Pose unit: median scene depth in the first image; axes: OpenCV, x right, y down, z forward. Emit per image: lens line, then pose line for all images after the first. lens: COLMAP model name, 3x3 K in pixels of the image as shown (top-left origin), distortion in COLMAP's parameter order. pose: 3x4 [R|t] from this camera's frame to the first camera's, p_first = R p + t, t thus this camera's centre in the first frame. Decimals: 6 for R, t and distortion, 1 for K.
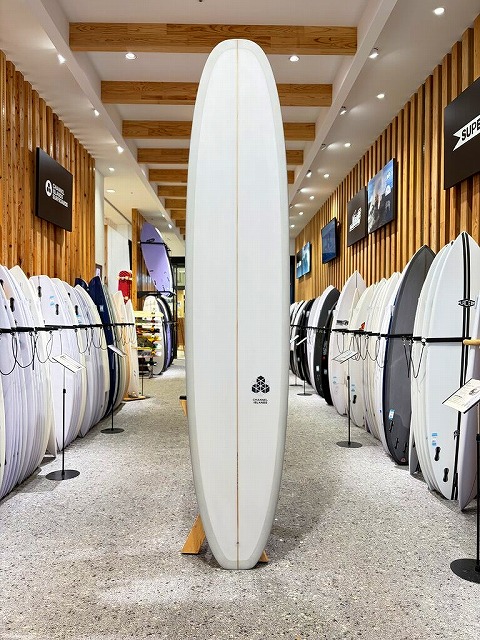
lens RADIAL K [[522.8, 0, 236.5], [0, 522.8, 319.4], [0, 0, 1]] dist [0.009476, -0.001078]
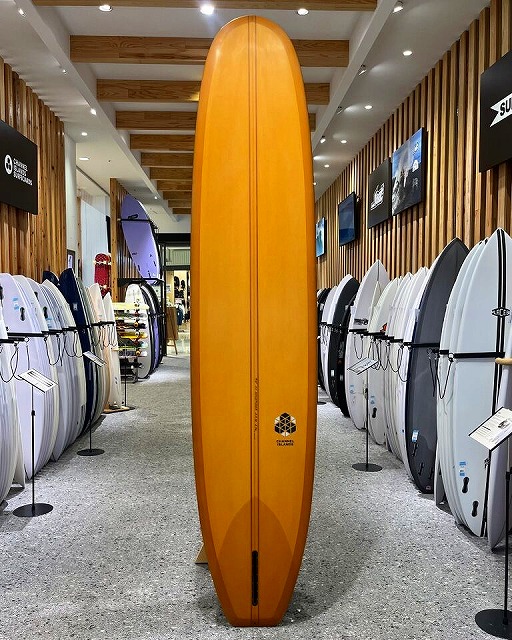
lens RADIAL K [[630.0, 0, 251.1], [0, 630.0, 329.1], [0, 0, 1]] dist [0.006132, 0.003457]
pose [[0.999804, -0.004427, 0.019305, 0.004406], [0.003495, 0.998838, 0.048070, -0.031586], [-0.019495, -0.047993, 0.998657, -0.016811]]
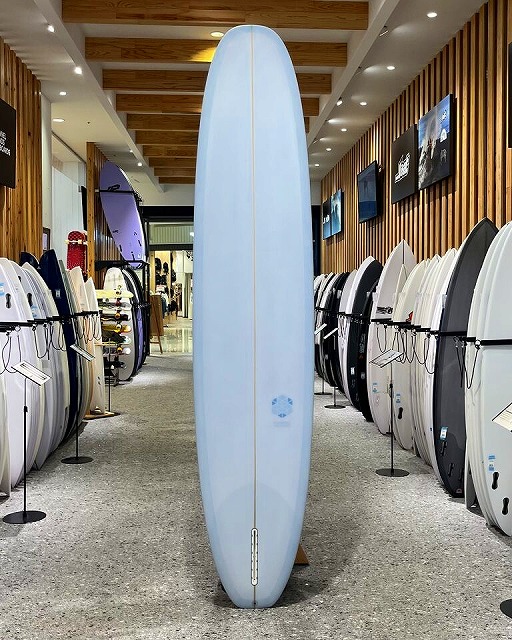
lens RADIAL K [[816.2, 0, 273.1], [0, 816.2, 292.8], [0, 0, 1]] dist [0.019829, -0.031183]
pose [[0.998554, -0.005153, 0.053506, -0.017845], [0.004735, 0.999957, 0.007923, -0.028592], [-0.053544, -0.007658, 0.998536, -0.150281]]
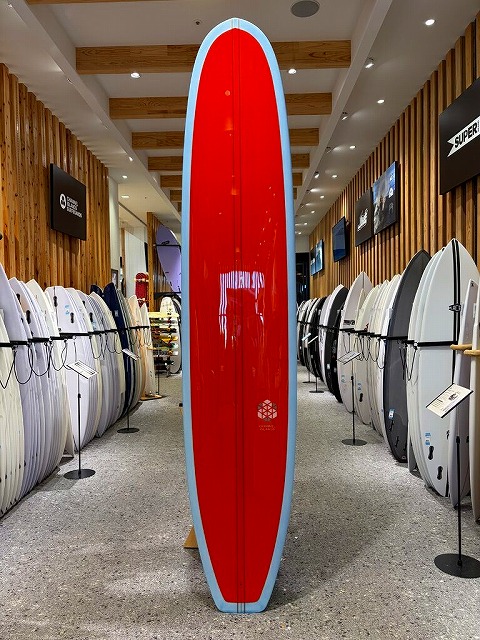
lens RADIAL K [[522.8, 0, 236.5], [0, 522.8, 319.4], [0, 0, 1]] dist [0.009476, -0.001078]
pose [[0.998789, -0.018695, -0.045515, 0.028457], [0.019329, 0.999722, 0.013525, -0.017913], [0.045250, -0.014388, 0.998872, -0.032646]]
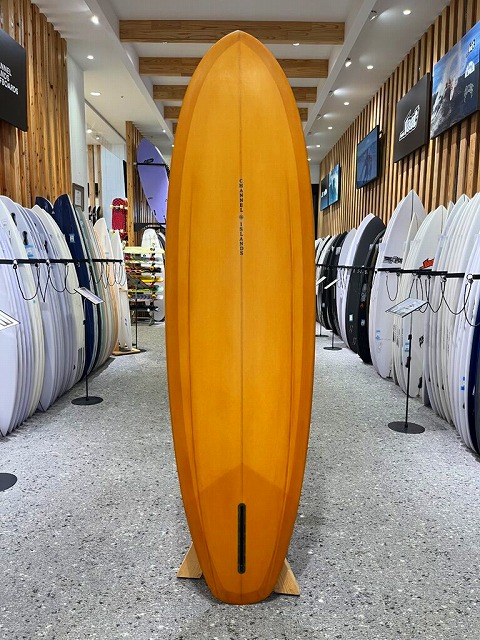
lens RADIAL K [[502.5, 0, 238.7], [0, 502.5, 328.7], [0, 0, 1]] dist [0.012178, -0.033357]
pose [[0.999744, 0.008592, -0.020951, -0.002656], [-0.005708, 0.990964, 0.134004, 0.009069], [0.021913, -0.133850, 0.990759, 0.262975]]
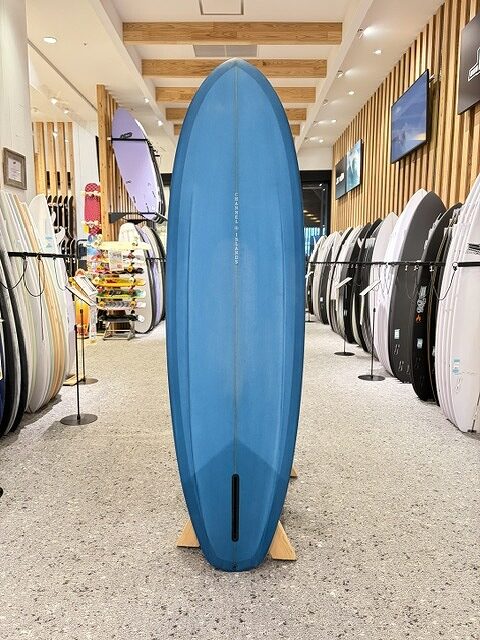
lens RADIAL K [[474.7, 0, 238.3], [0, 474.7, 330.5], [0, 0, 1]] dist [-0.004046, -0.000822]
pose [[0.999736, 0.001268, -0.022943, -0.009361], [0.001920, 0.990376, 0.138390, 0.020203], [0.022897, -0.138398, 0.990112, 0.561149]]
